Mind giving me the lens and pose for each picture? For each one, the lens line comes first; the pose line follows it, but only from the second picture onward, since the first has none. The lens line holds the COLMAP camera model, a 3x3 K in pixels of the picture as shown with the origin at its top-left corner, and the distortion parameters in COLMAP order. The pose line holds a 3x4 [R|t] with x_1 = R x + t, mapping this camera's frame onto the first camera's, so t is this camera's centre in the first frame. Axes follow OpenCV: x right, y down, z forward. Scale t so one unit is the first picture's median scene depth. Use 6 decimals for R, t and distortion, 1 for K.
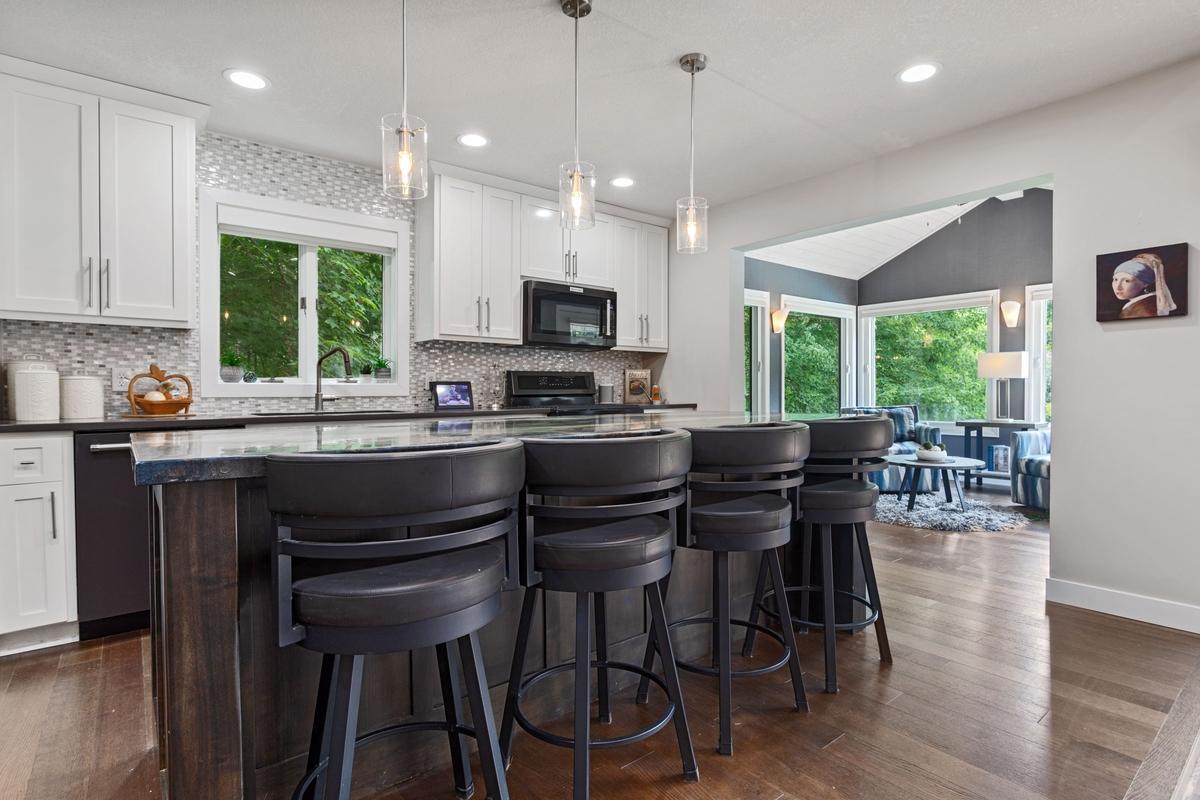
lens RADIAL K [[575.5, 0, 611.9], [0, 575.5, 401.1], [0, 0, 1]] dist [-0.009503, 0.003020]
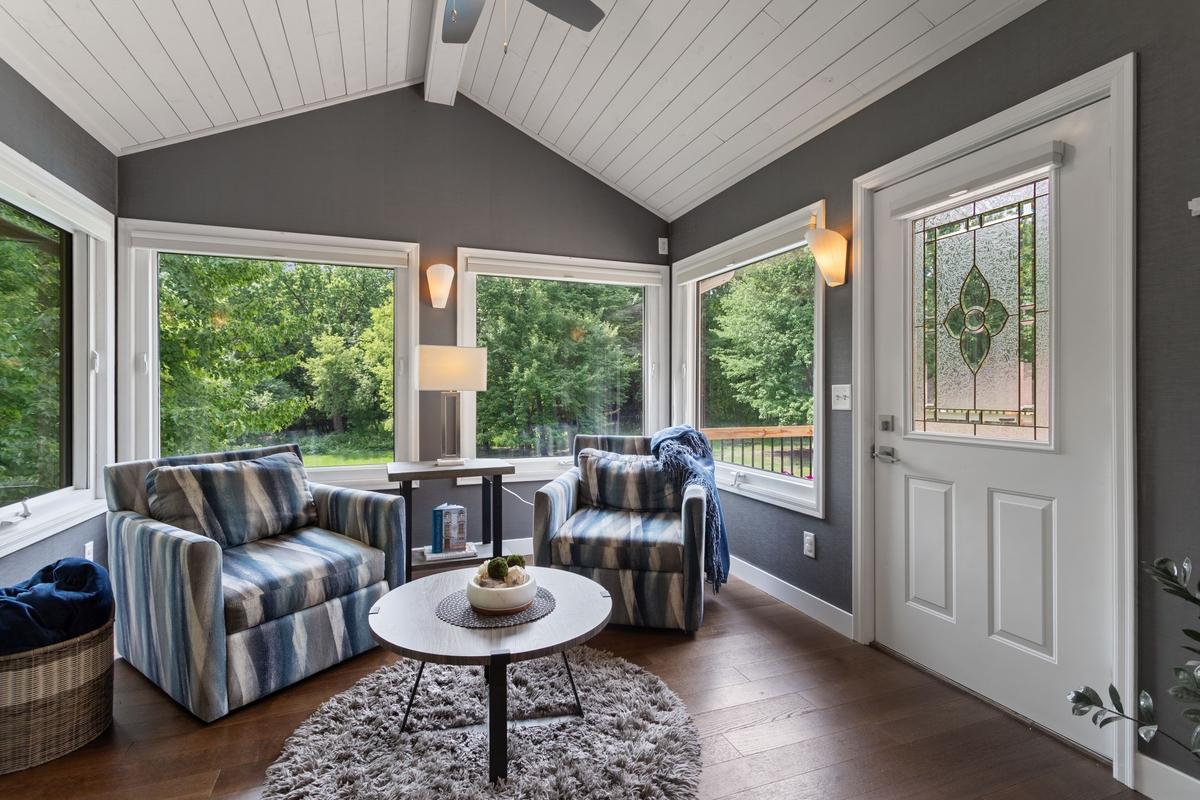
lens RADIAL K [[575.5, 0, 602.6], [0, 575.5, 395.9], [0, 0, 1]] dist [-0.009503, 0.003020]
pose [[0.307117, -0.000270, 0.951672, 0.160031], [0.019668, 0.999788, -0.006064, -0.026417], [-0.951468, 0.020579, 0.307058, 0.639888]]
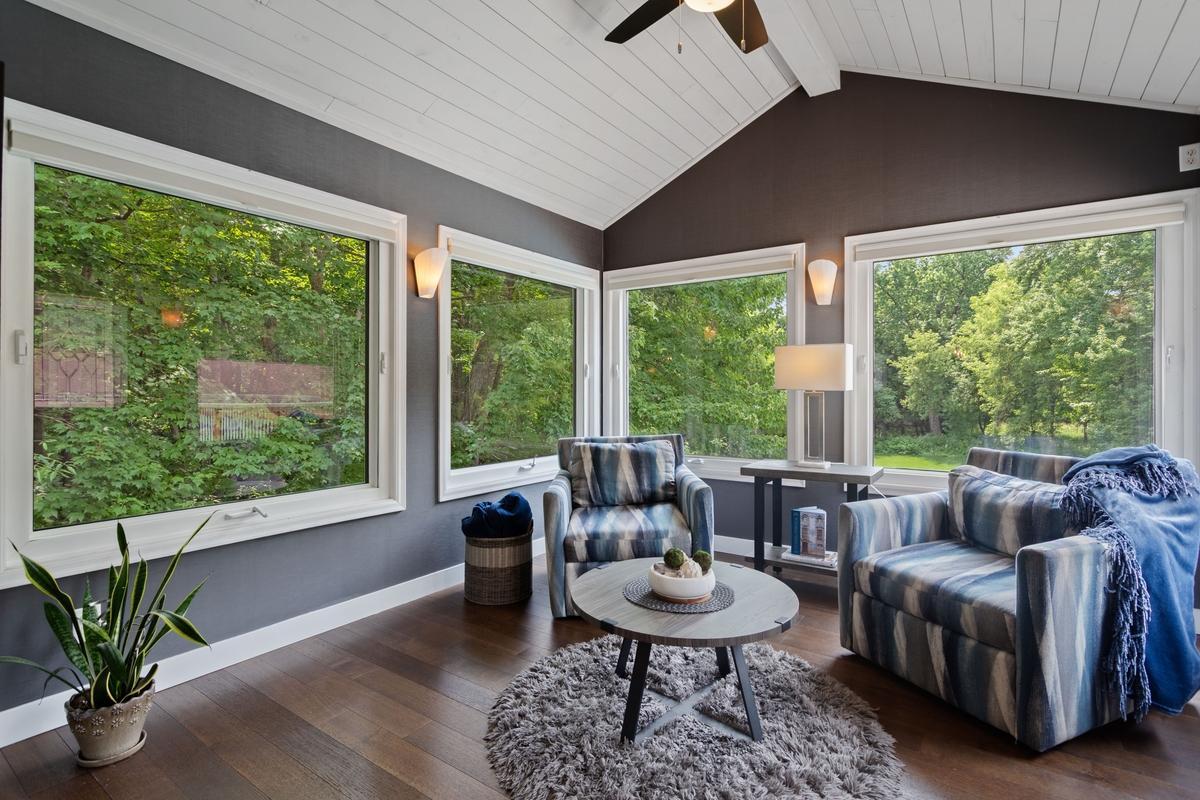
lens RADIAL K [[575.5, 0, 588.4], [0, 575.5, 393.4], [0, 0, 1]] dist [-0.009503, 0.003020]
pose [[0.964529, 0.006000, 0.263911, 0.300683], [-0.000970, 0.999815, -0.019185, -0.024419], [-0.263977, 0.018249, 0.964356, 0.485471]]
